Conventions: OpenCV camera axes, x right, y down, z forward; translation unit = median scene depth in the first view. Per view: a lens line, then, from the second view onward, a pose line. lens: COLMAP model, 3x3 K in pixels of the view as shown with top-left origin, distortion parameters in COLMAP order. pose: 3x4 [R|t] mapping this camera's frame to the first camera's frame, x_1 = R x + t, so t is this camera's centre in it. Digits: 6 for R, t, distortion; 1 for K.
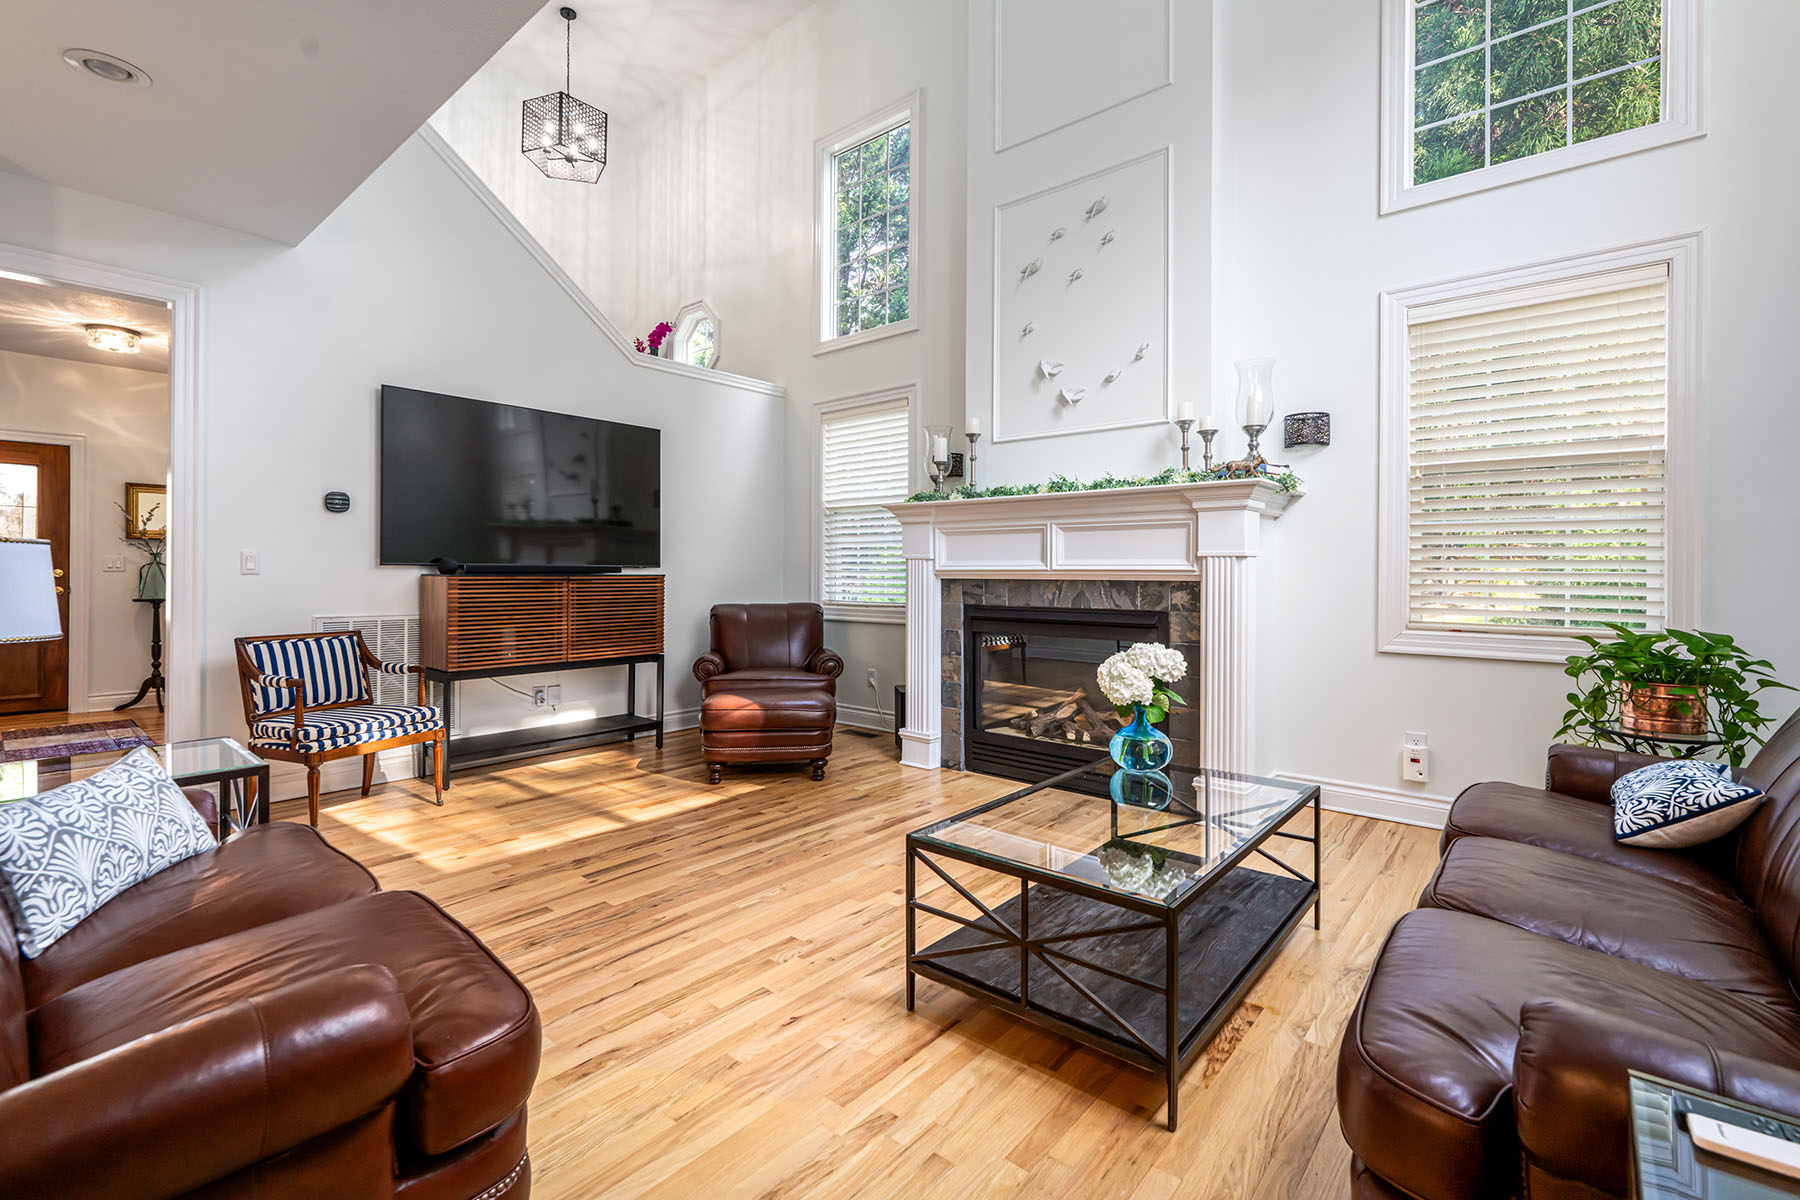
lens RADIAL K [[794.1, 0, 897.0], [0, 794.1, 563.3], [0, 0, 1]] dist [-0.002681, 0.001809]
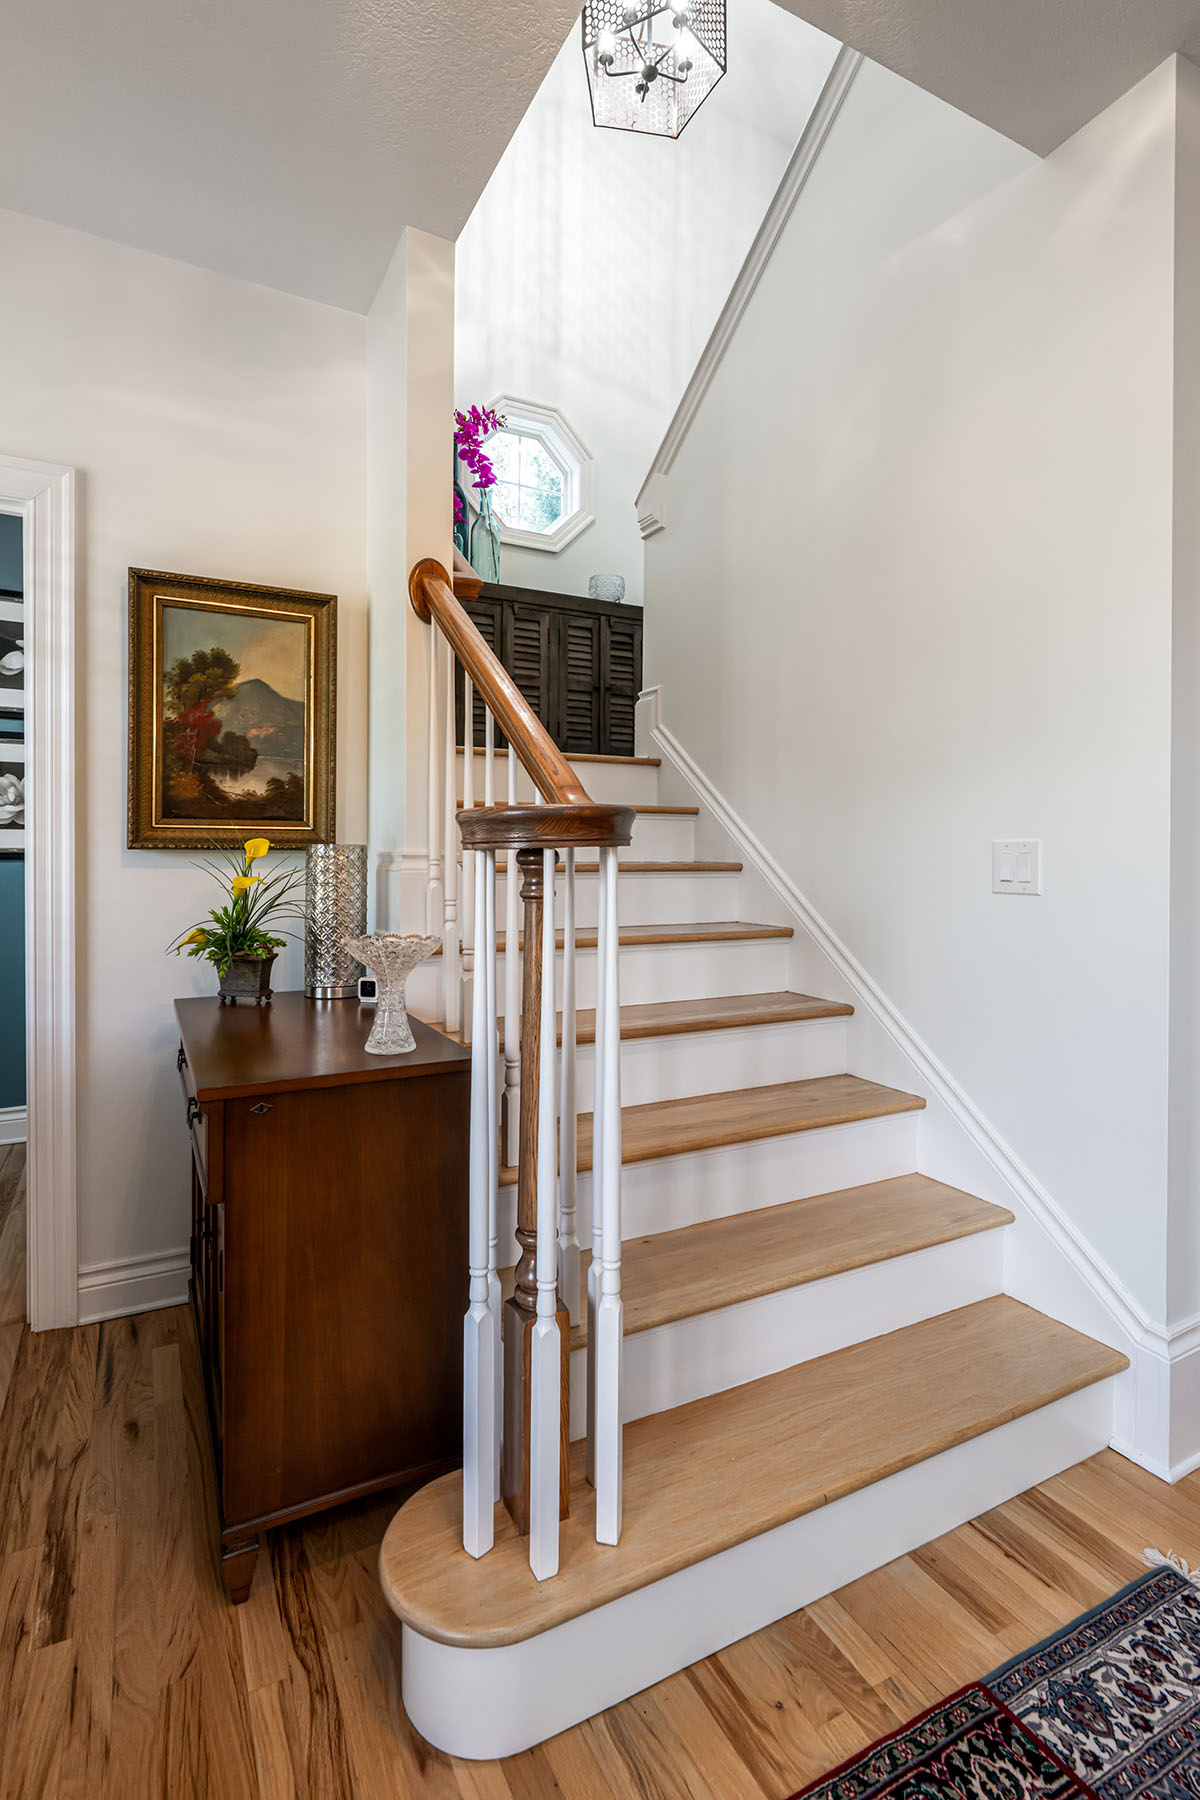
lens RADIAL K [[881.7, 0, 611.1], [0, 881.7, 868.1], [0, 0, 1]] dist [0.005122, -0.001979]
pose [[0.370638, -0.006711, 0.928753, -1.620627], [-0.018565, 0.999721, 0.014632, 0.015935], [-0.928592, -0.022666, 0.370410, 1.328306]]
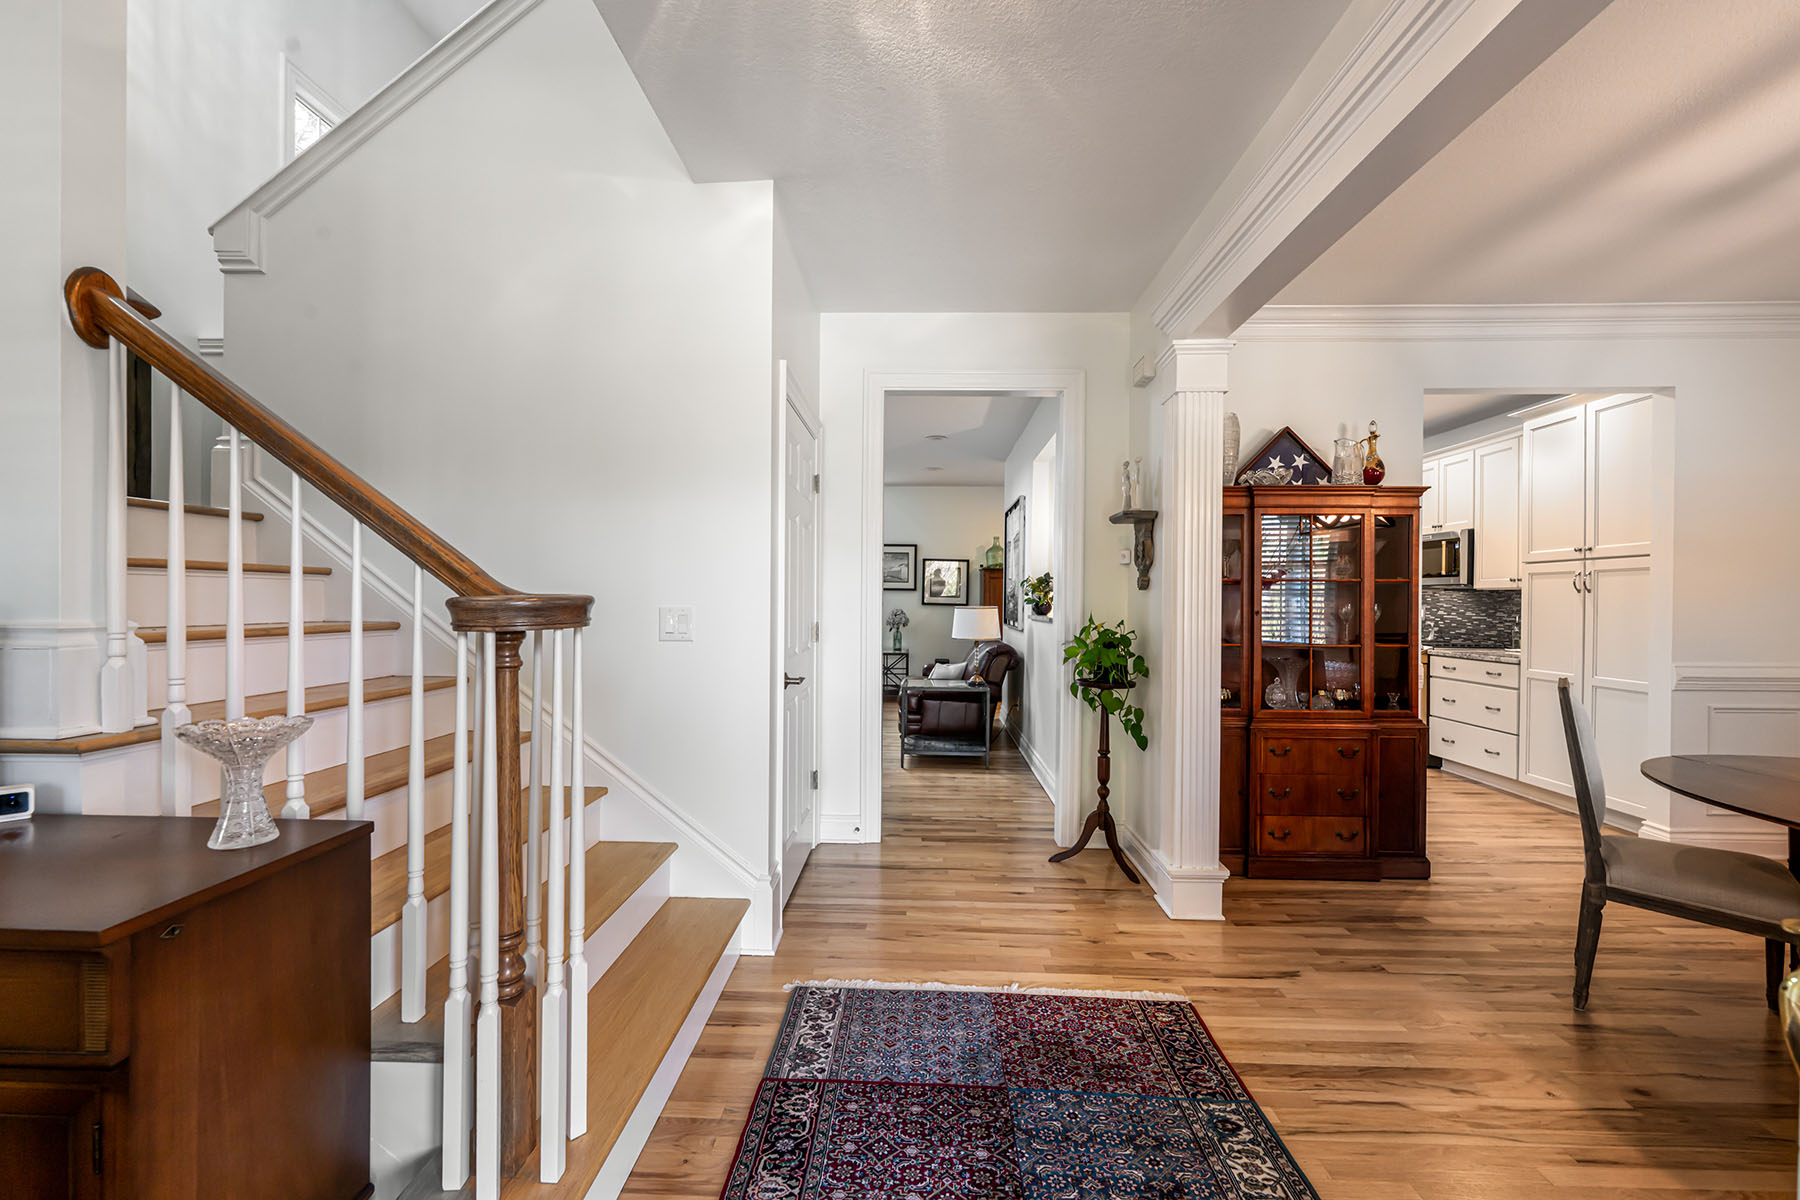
lens RADIAL K [[732.4, 0, 890.5], [0, 732.4, 611.4], [0, 0, 1]] dist [0.000173, -0.000038]
pose [[-0.613012, -0.013963, 0.789950, -1.727720], [-0.016728, 0.999849, 0.004692, -0.003240], [-0.789897, -0.010338, -0.613153, 1.610040]]
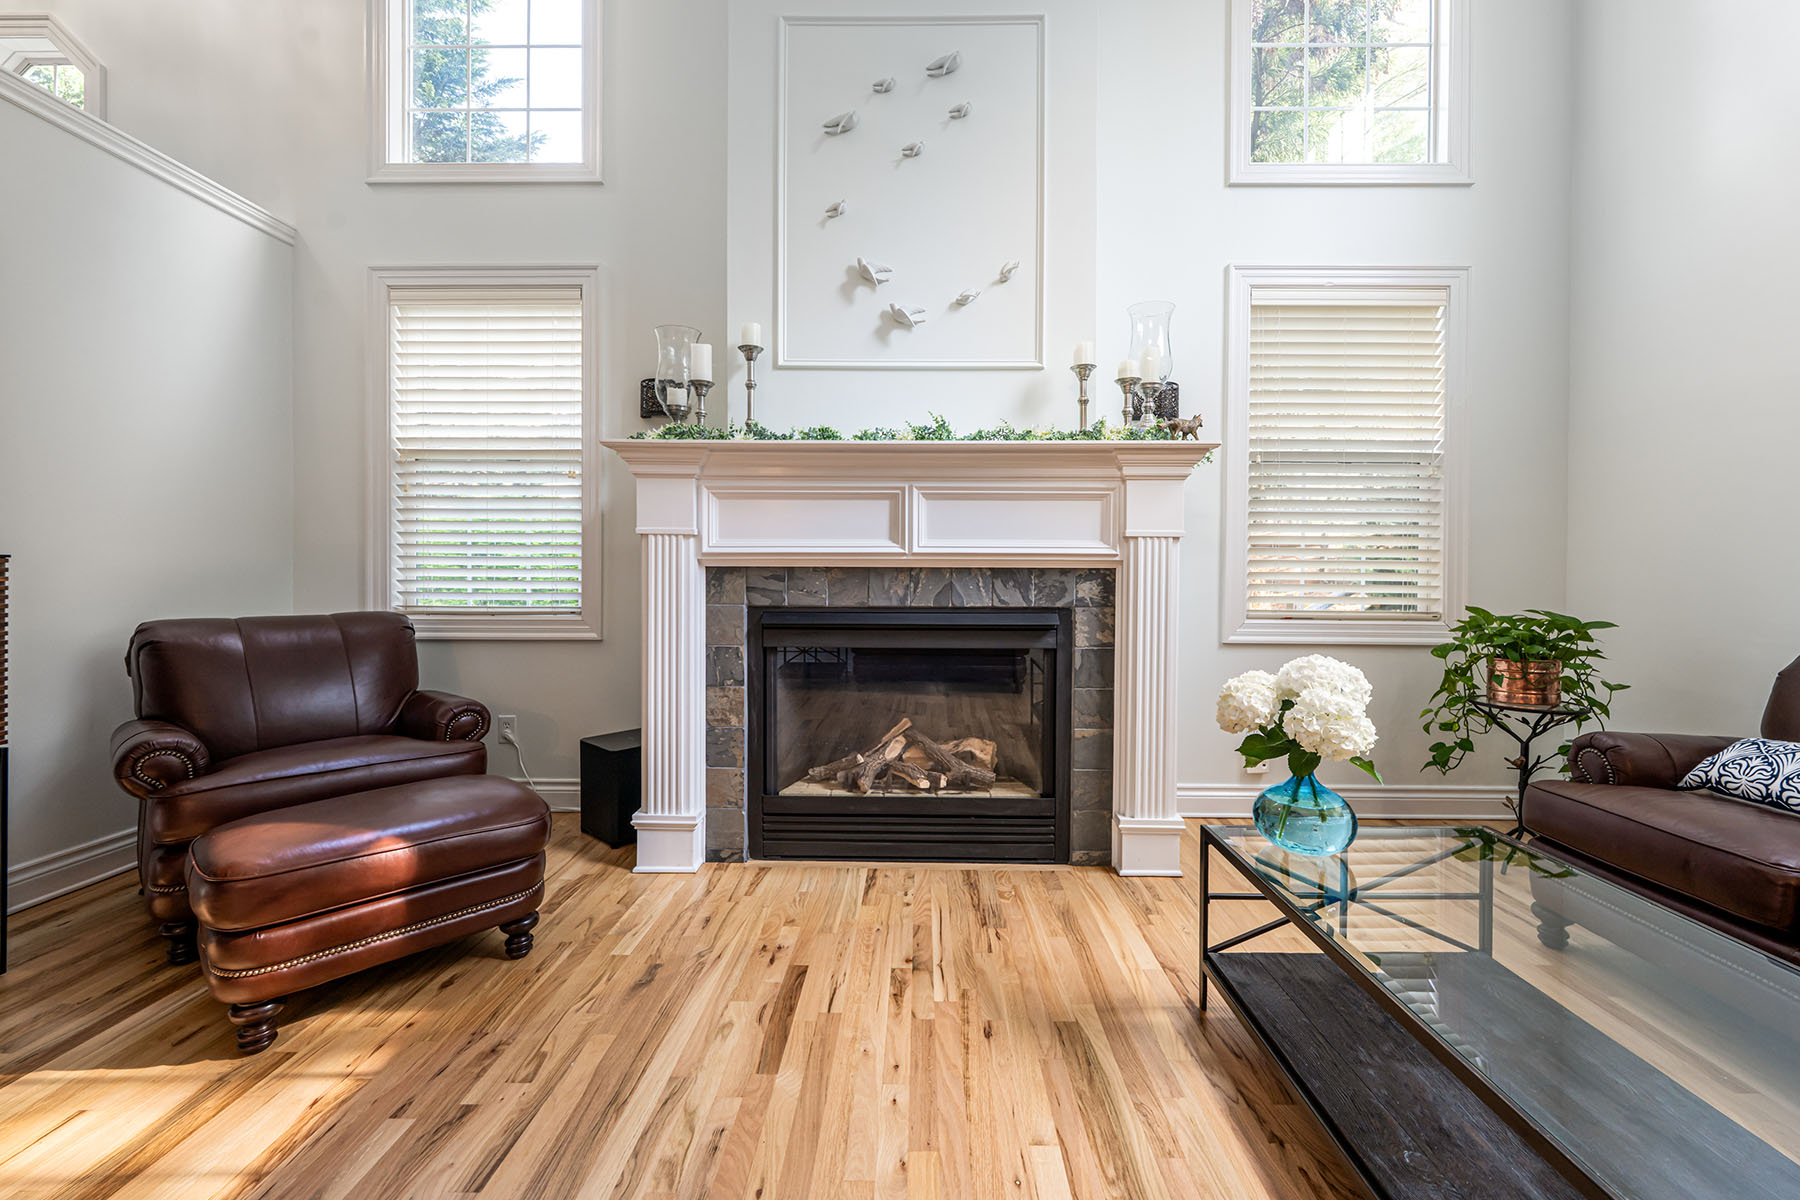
lens RADIAL K [[732.4, 0, 913.3], [0, 732.4, 578.0], [0, 0, 1]] dist [0.000173, -0.000038]
pose [[0.765761, -0.003321, 0.643116, -0.239077], [-0.009463, 0.999820, 0.016430, 0.021305], [-0.643055, -0.018667, 0.765592, 0.548729]]
